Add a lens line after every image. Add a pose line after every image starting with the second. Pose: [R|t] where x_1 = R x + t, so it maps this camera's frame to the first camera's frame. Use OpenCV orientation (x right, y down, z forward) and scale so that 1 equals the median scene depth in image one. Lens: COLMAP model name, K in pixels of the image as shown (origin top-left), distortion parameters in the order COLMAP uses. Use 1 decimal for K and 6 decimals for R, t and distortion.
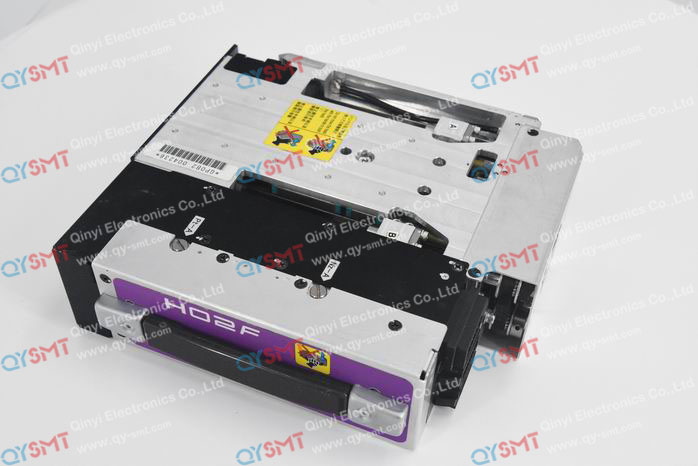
lens RADIAL K [[873.2, 0, 349.0], [0, 873.2, 233.0], [0, 0, 1]] dist [0.019429, 0.006292]
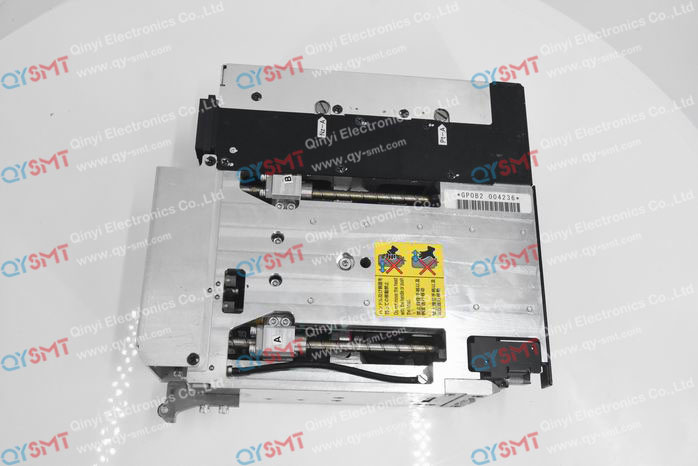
lens RADIAL K [[724.0, 0, 349.0], [0, 724.0, 233.0], [0, 0, 1]] dist [-0.012836, -0.002640]
pose [[-0.918834, 0.298739, -0.257876, 0.228854], [-0.361483, -0.374901, 0.853686, -0.819094], [0.158351, 0.877613, 0.452461, 0.596838]]
